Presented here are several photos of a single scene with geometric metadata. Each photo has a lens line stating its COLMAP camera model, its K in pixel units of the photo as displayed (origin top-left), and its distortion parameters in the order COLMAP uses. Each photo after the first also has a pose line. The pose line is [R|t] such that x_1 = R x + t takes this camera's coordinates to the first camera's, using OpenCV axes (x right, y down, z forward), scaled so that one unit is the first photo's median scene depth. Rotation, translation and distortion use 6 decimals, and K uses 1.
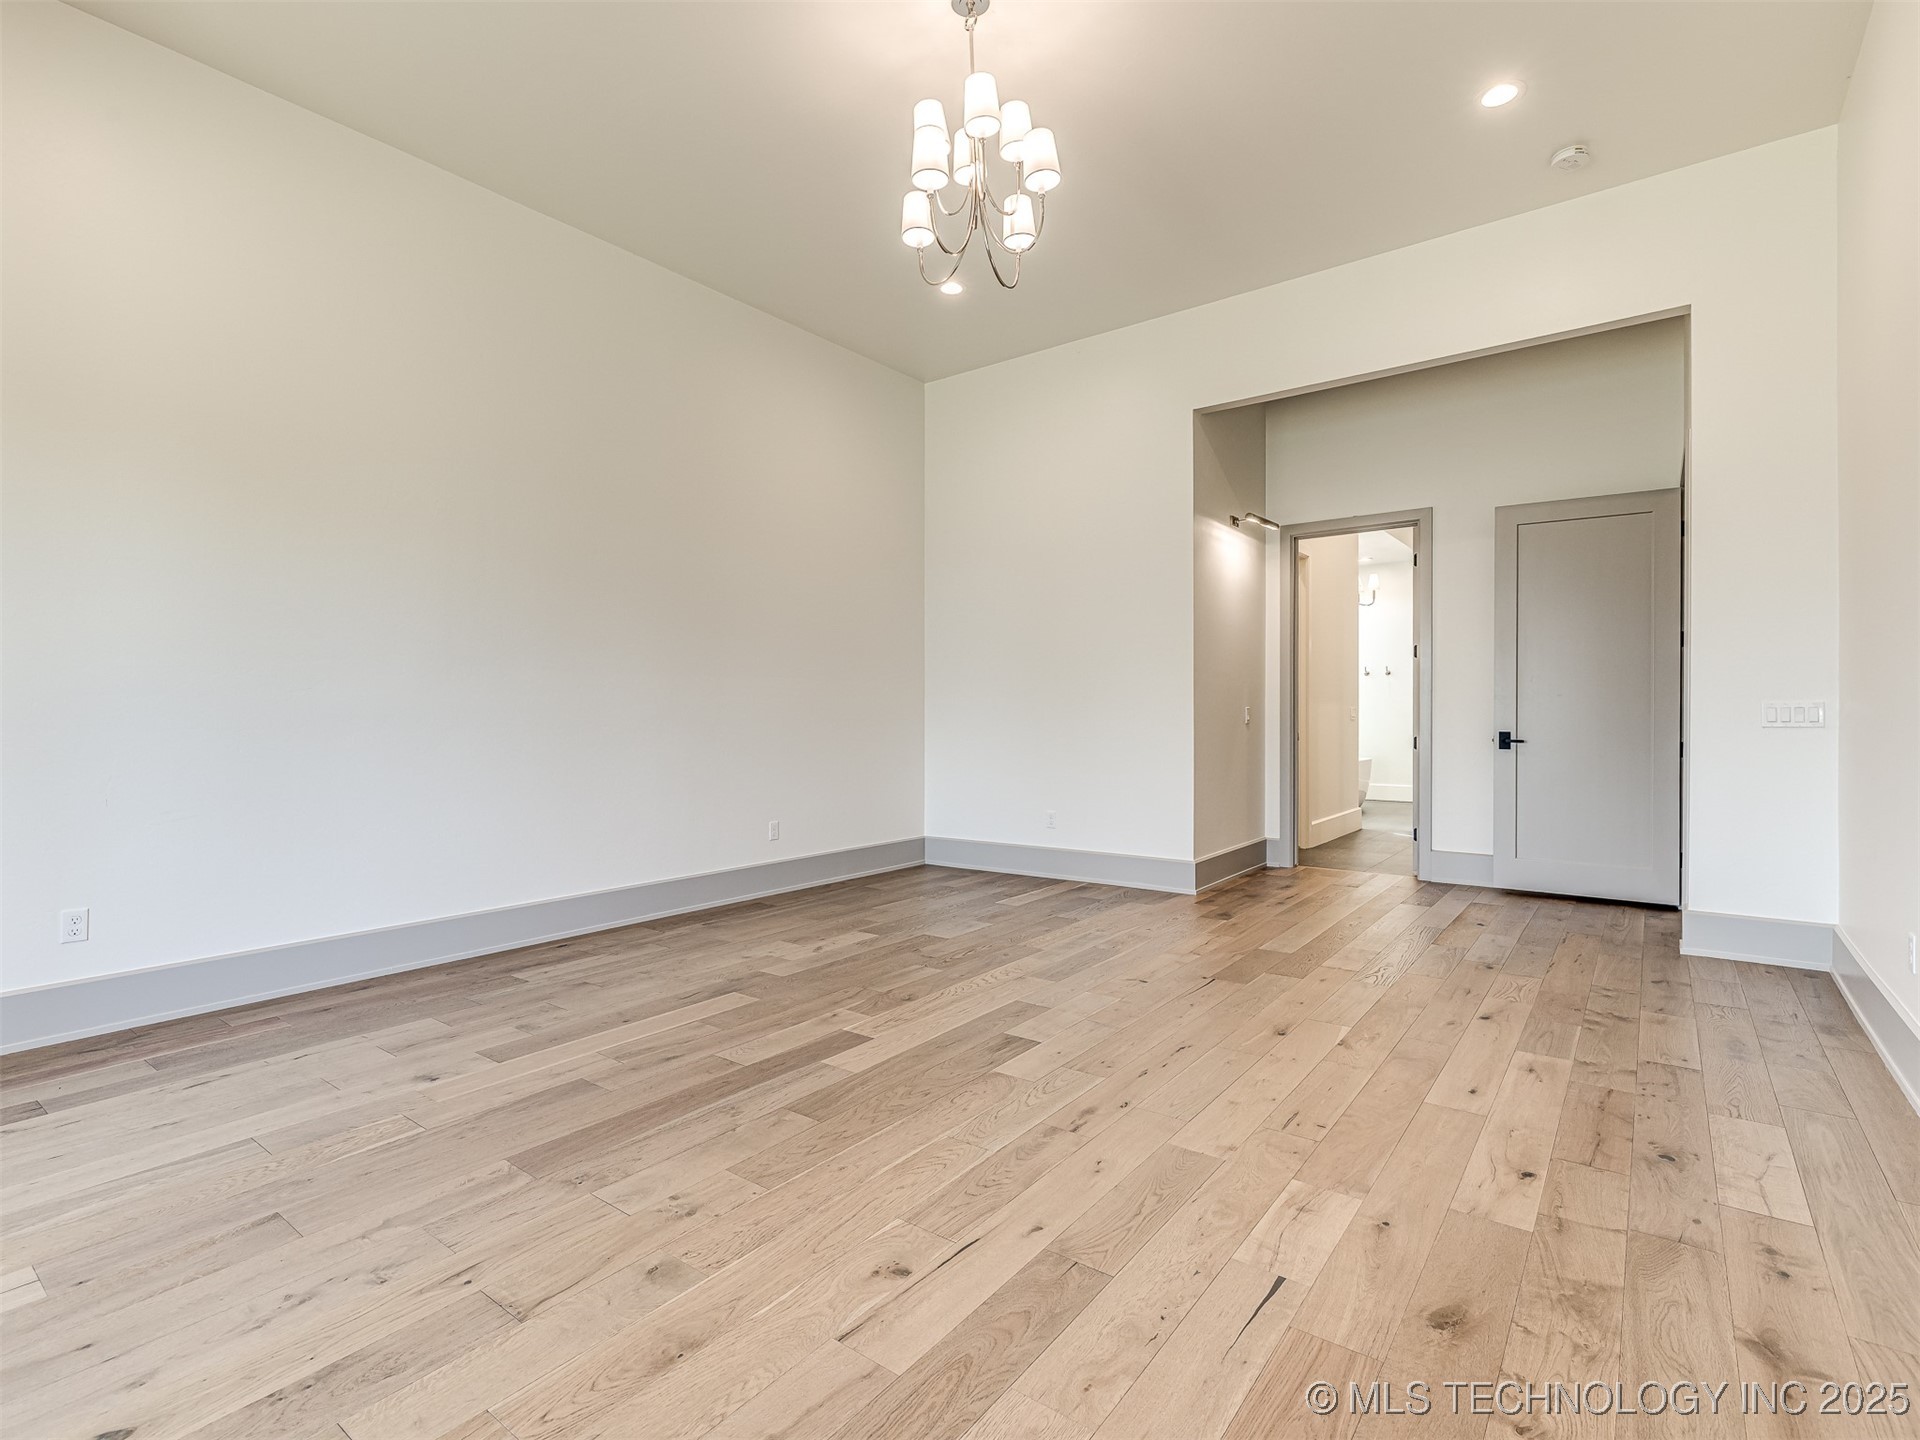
lens RADIAL K [[922.6, 0, 956.5], [0, 922.6, 719.3], [0, 0, 1]] dist [-0.000986, 0.001131]
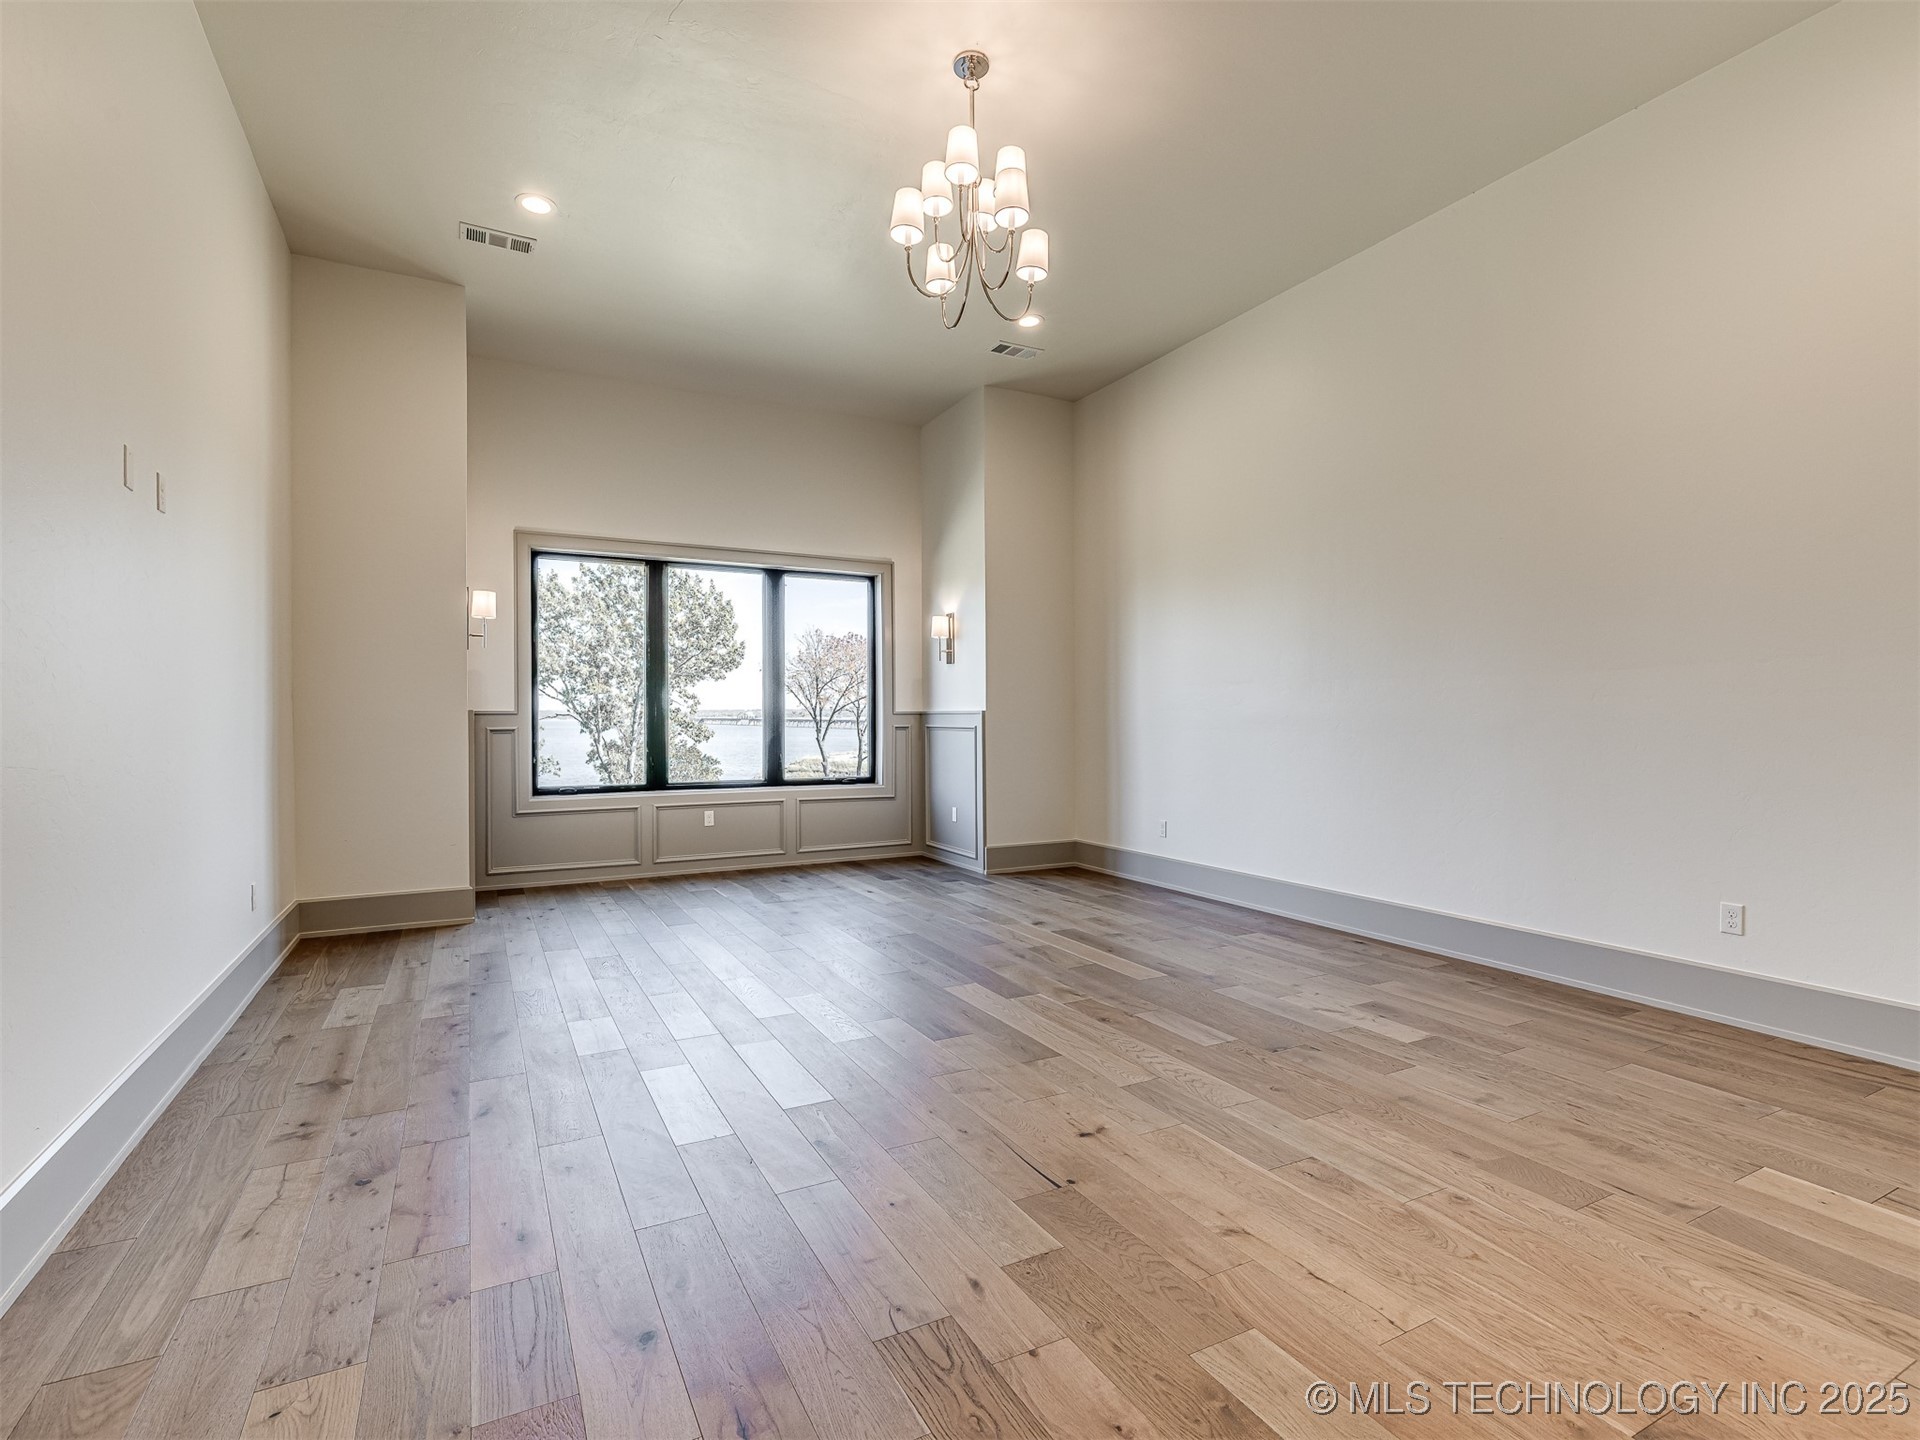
lens RADIAL K [[922.6, 0, 956.5], [0, 922.6, 719.3], [0, 0, 1]] dist [-0.000986, 0.001131]
pose [[-0.420380, 0.004407, -0.907338, 0.989800], [-0.003925, 0.999970, 0.006675, -0.019113], [0.907340, 0.006367, -0.420350, 1.408657]]
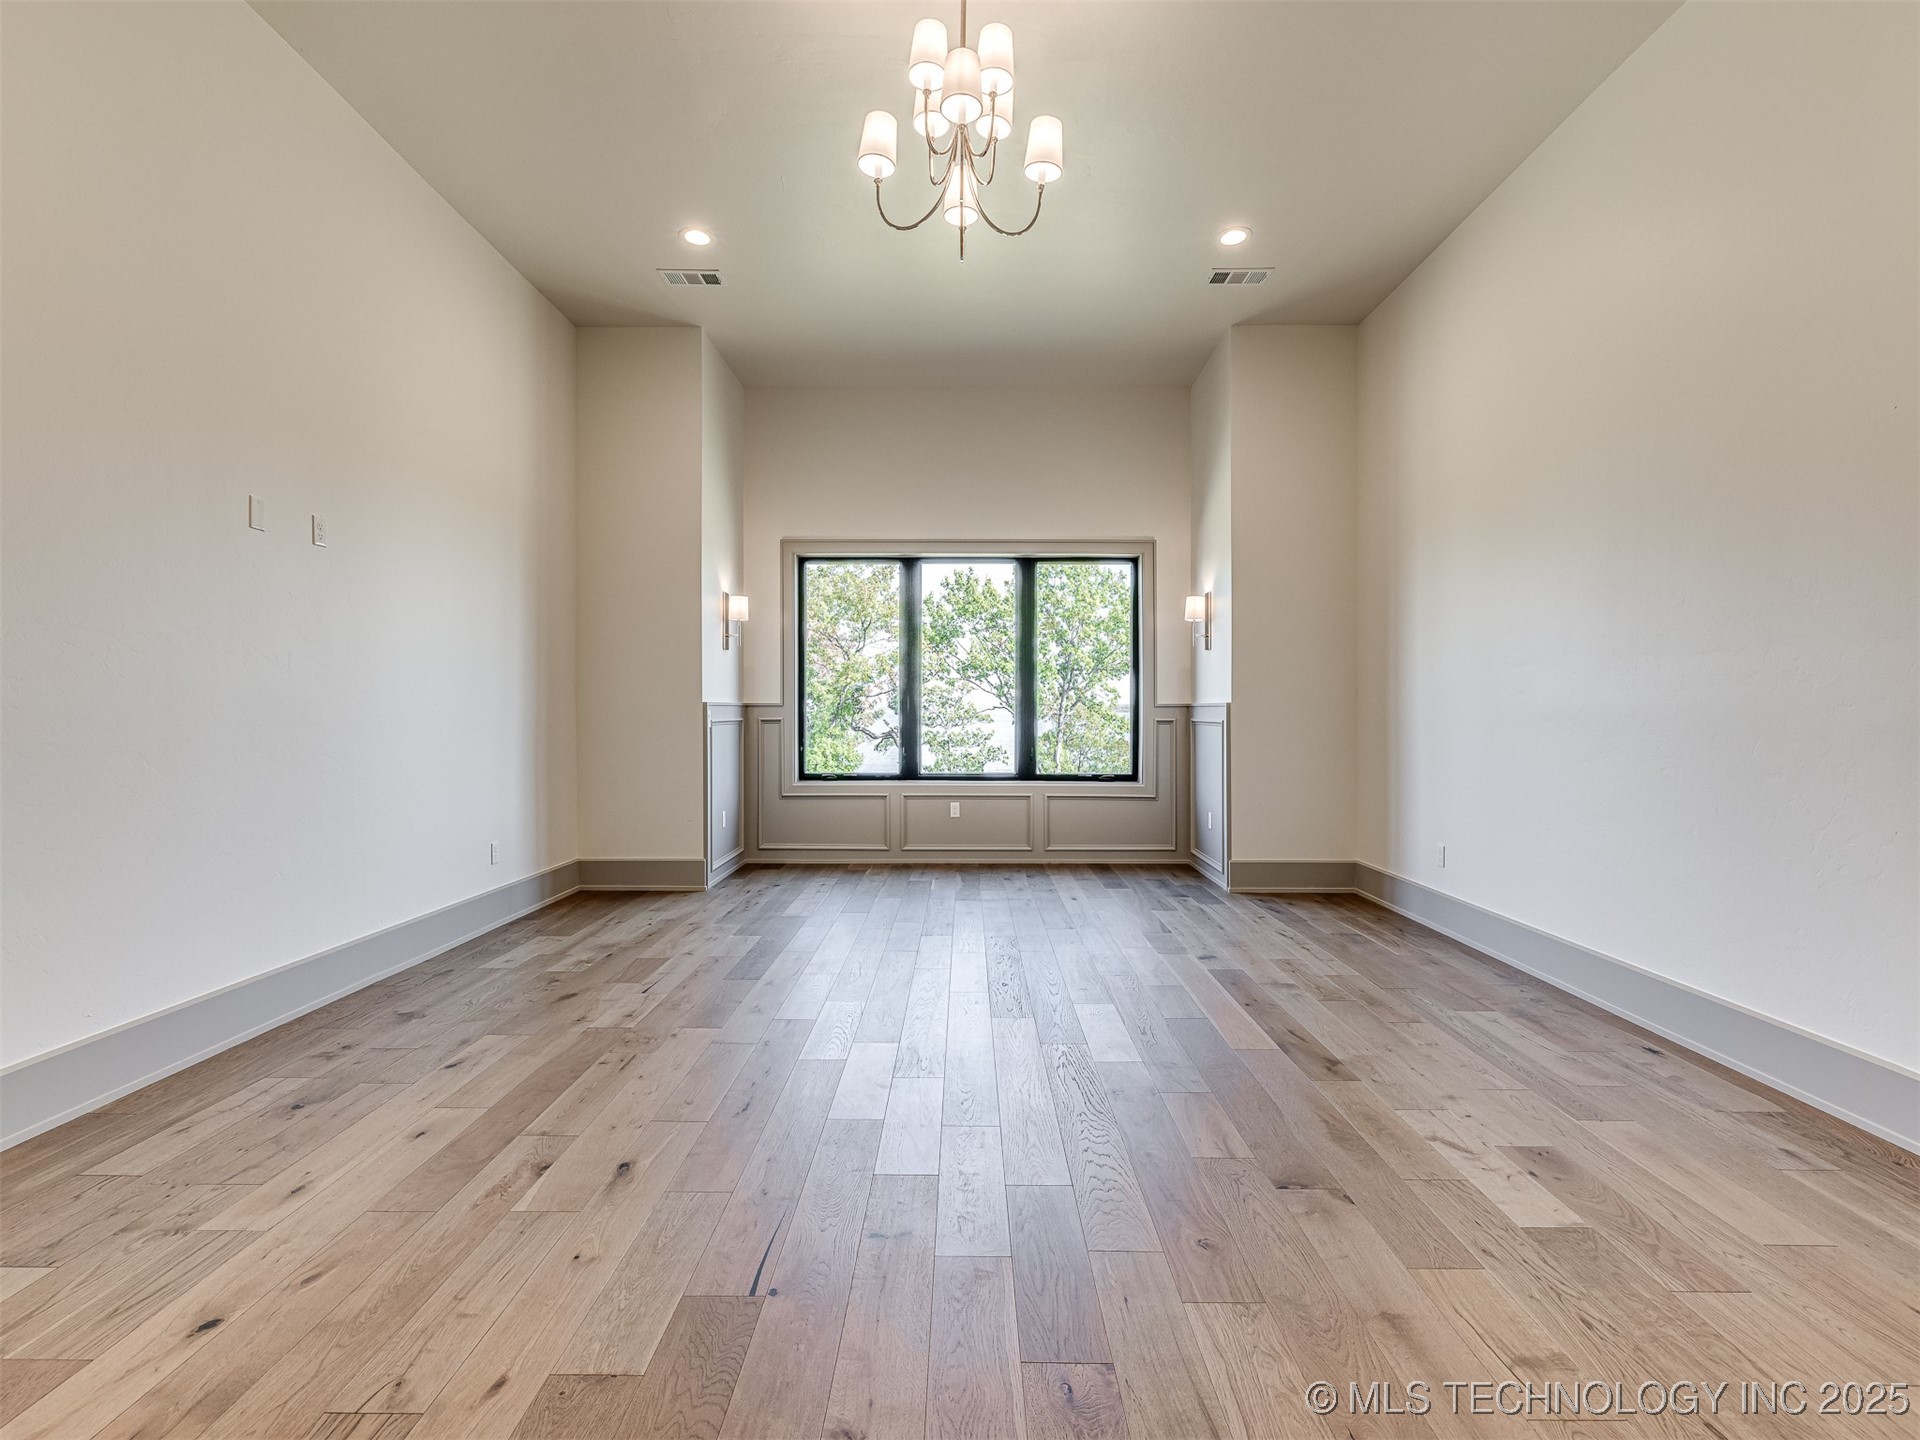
lens RADIAL K [[908.6, 0, 960.0], [0, 908.6, 720.0], [0, 0, 1]] dist [-0.000218, 0.000793]
pose [[-0.800666, 0.006585, -0.599074, 0.557813], [-0.004756, 0.999838, 0.017346, -0.020257], [0.599092, 0.016737, -0.800506, 1.696827]]
